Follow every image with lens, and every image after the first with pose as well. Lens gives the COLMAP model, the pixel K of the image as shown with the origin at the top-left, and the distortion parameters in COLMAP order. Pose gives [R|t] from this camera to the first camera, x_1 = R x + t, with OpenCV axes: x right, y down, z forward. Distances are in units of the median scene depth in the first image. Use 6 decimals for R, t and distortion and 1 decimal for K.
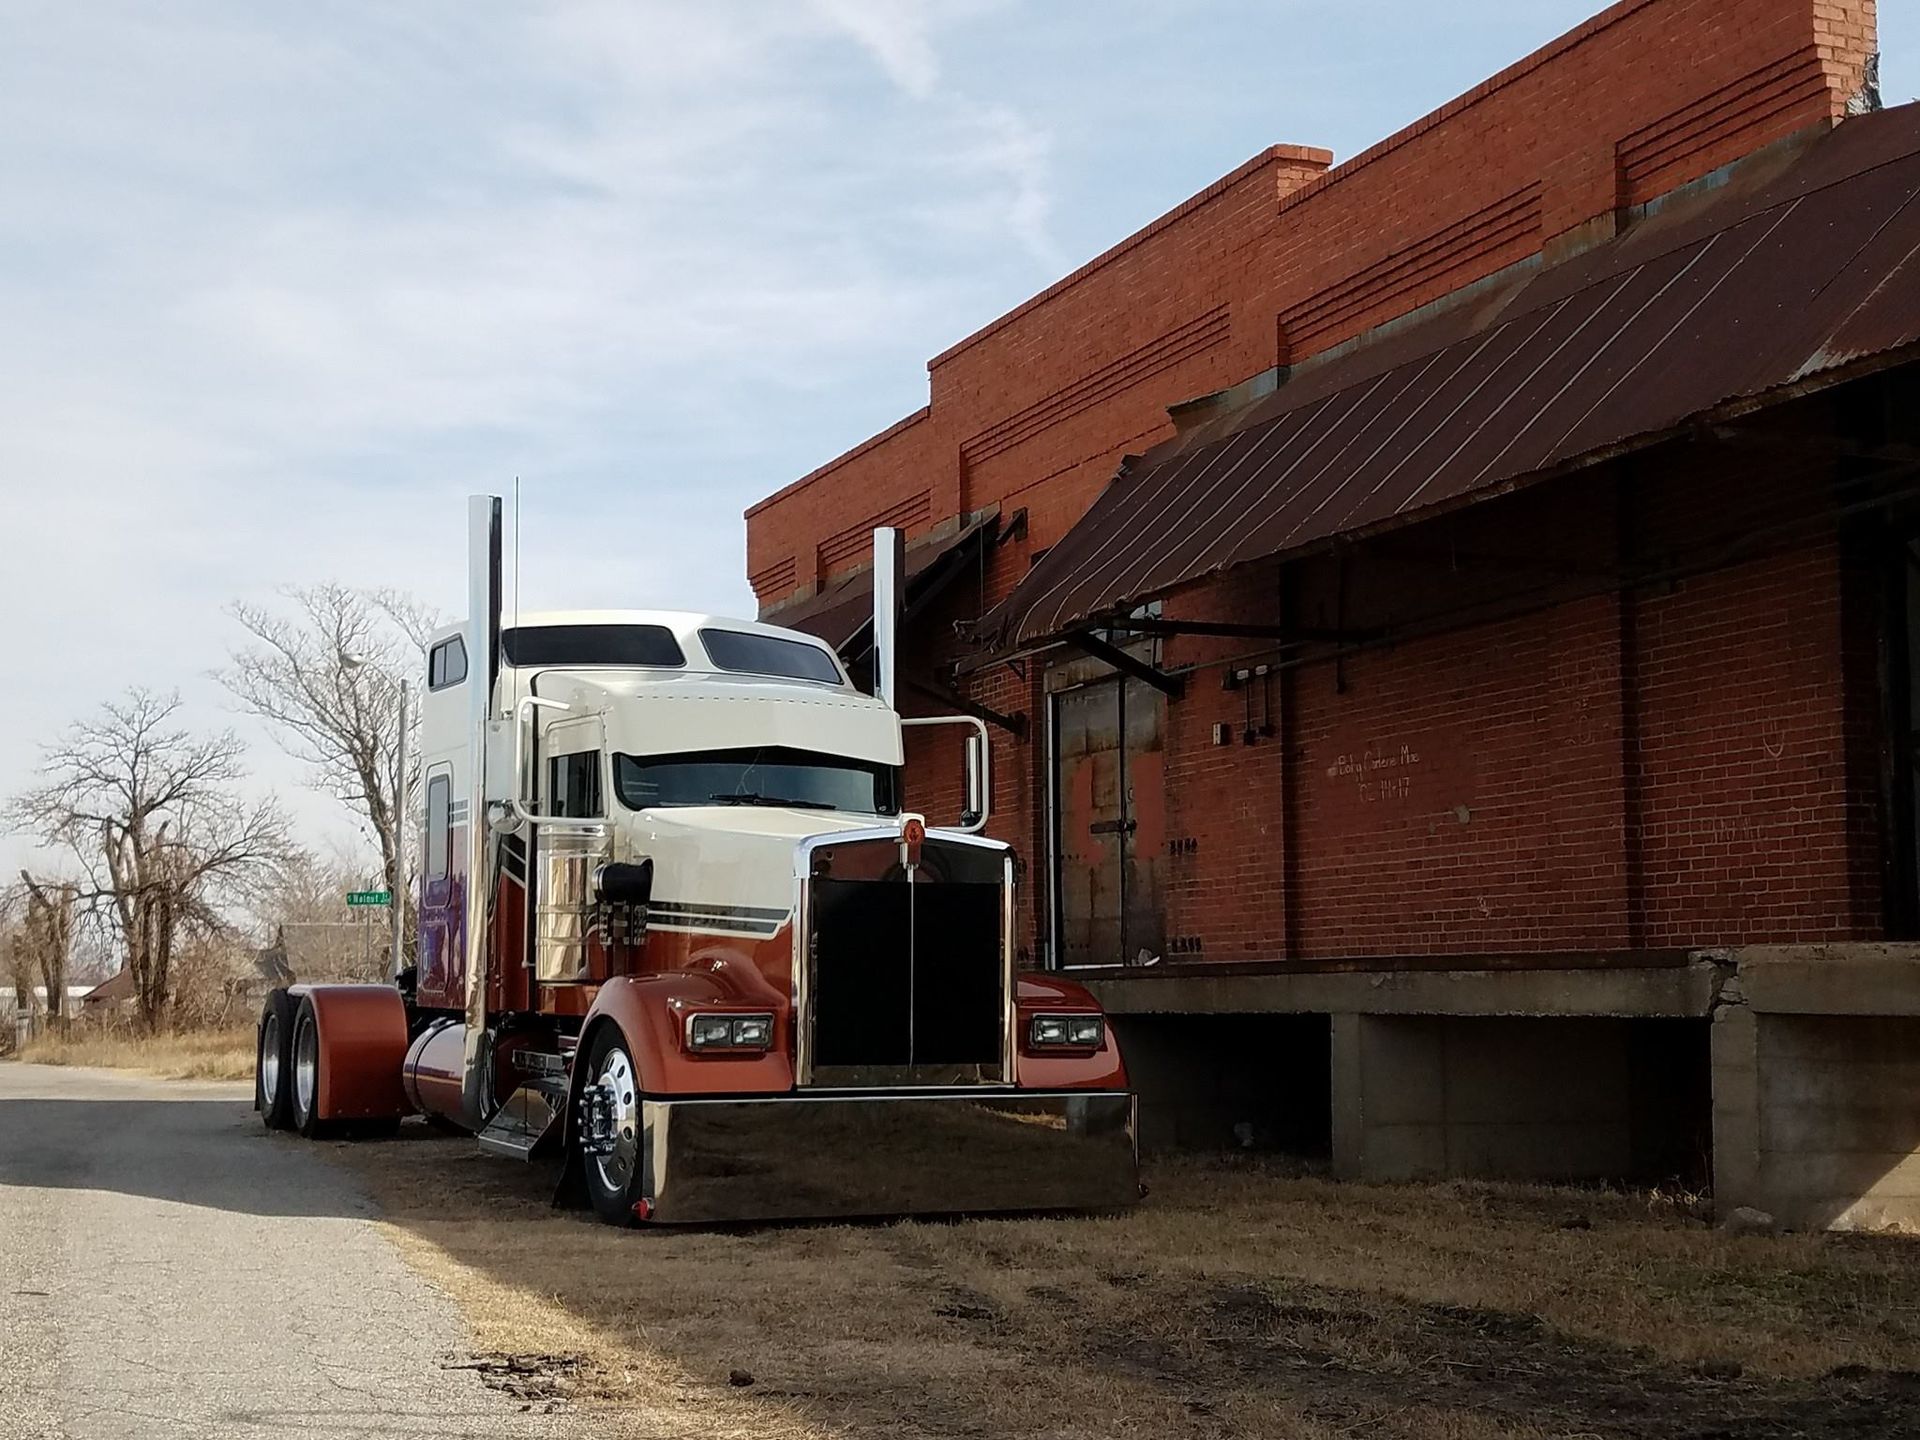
lens RADIAL K [[2697.3, 0, 1064.1], [0, 2697.3, 744.2], [0, 0, 1]] dist [0.247341, -0.012449]
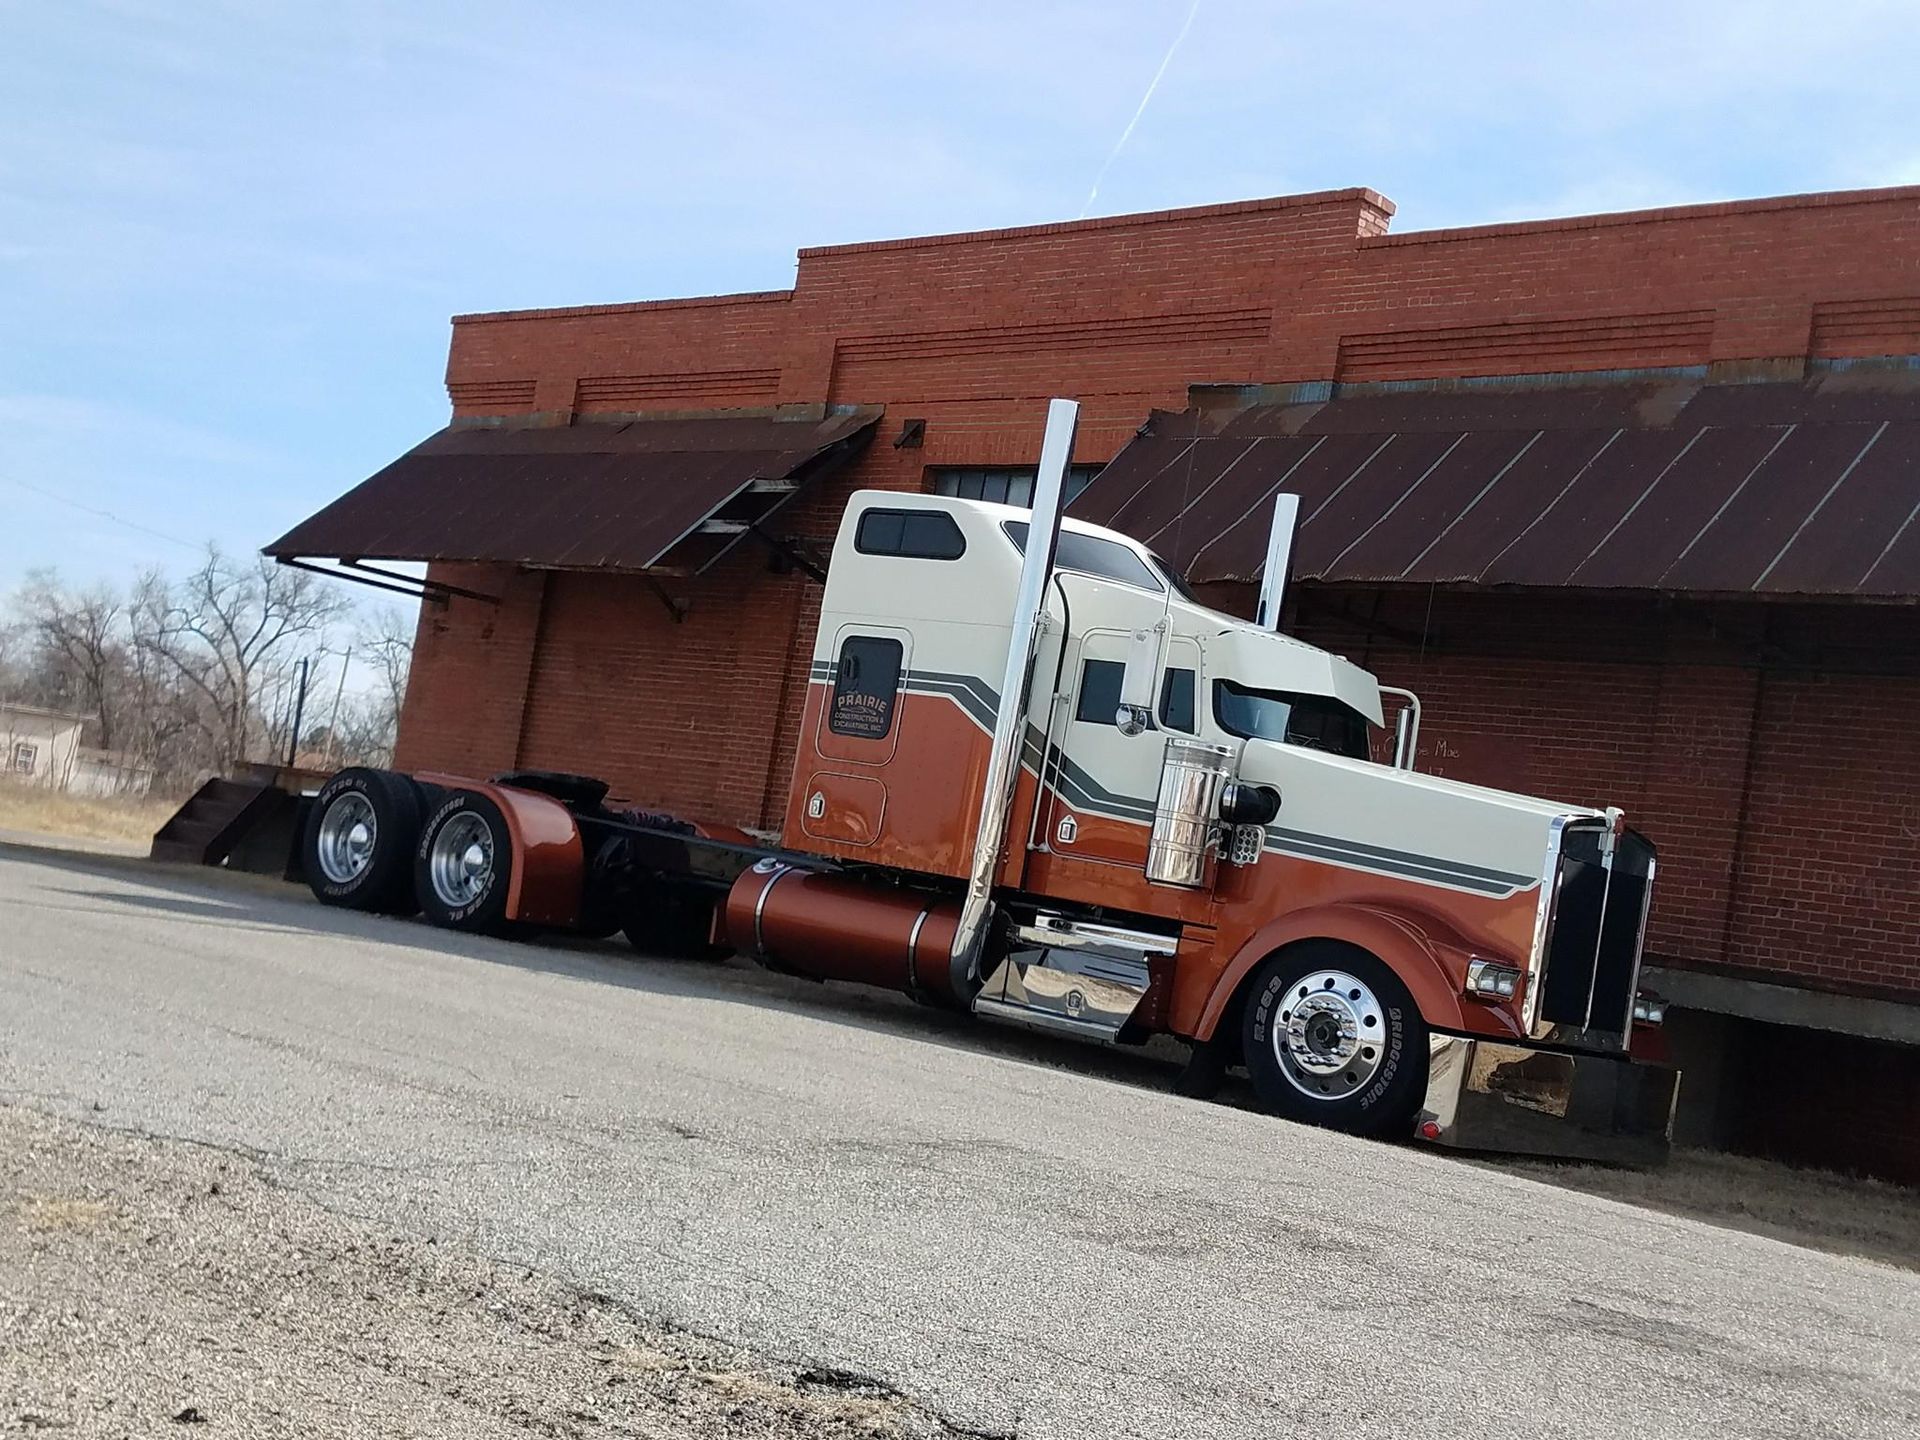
lens RADIAL K [[2396.3, 0, 999.7], [0, 2396.3, 748.5], [0, 0, 1]] dist [0.271724, -0.606716]
pose [[0.896105, 0.177064, 0.406994, -0.519709], [-0.202300, 0.979131, 0.019442, 0.024684], [-0.395058, -0.099757, 0.913224, 0.132162]]
